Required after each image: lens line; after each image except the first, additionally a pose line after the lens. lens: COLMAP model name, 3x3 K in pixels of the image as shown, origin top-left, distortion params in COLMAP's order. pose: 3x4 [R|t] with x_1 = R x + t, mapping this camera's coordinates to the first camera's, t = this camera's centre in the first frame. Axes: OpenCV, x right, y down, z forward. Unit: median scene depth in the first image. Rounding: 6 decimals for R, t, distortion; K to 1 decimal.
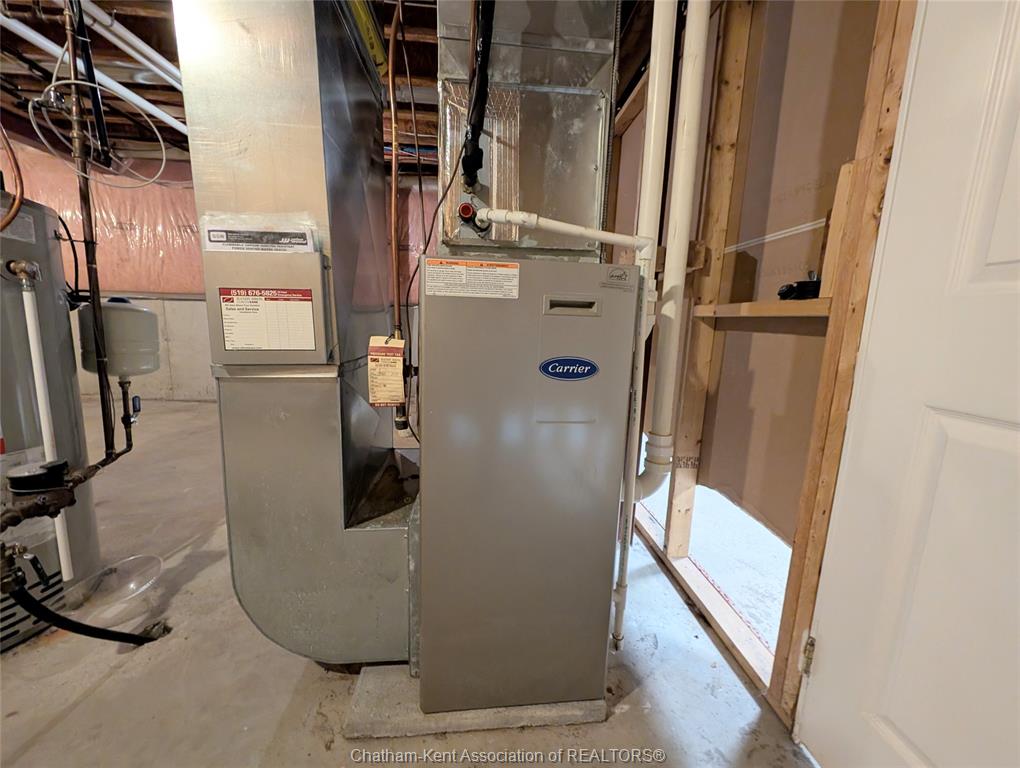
lens RADIAL K [[383.3, 0, 513.0], [0, 383.3, 379.6], [0, 0, 1]] dist [0.005834, -0.002166]
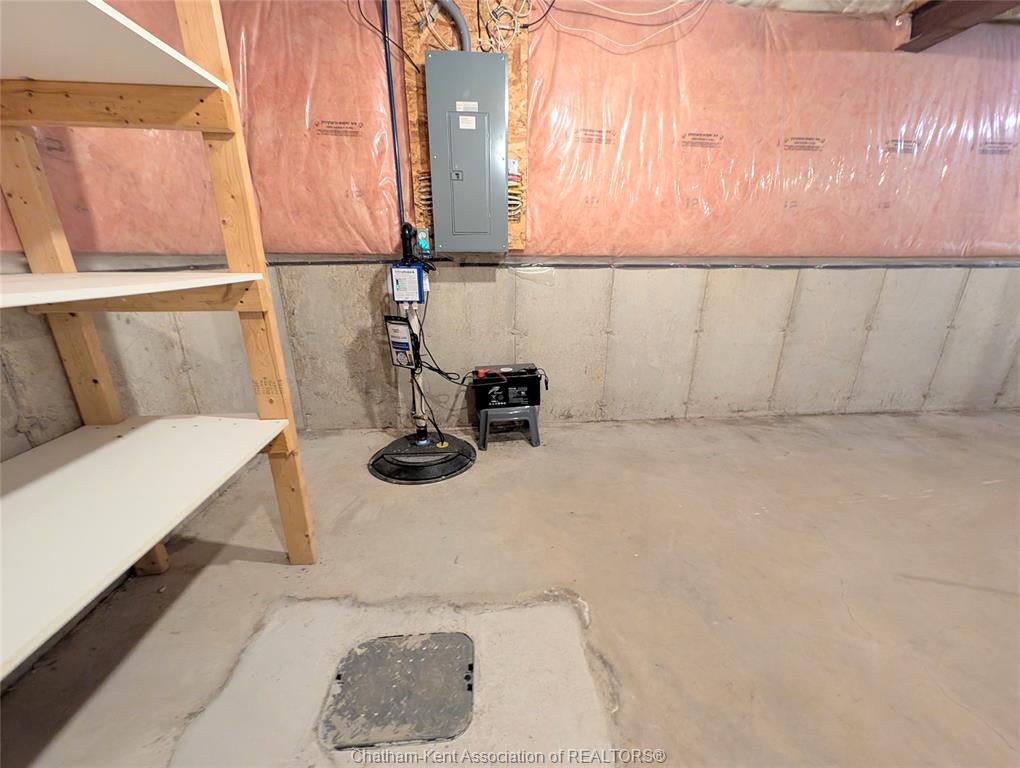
lens RADIAL K [[383.3, 0, 510.2], [0, 383.3, 384.7], [0, 0, 1]] dist [0.005834, -0.002166]
pose [[0.999309, -0.037160, -0.001064, -5.990260], [0.036869, 0.986993, 0.156481, -0.526340], [-0.004765, -0.156413, 0.987680, 1.249766]]
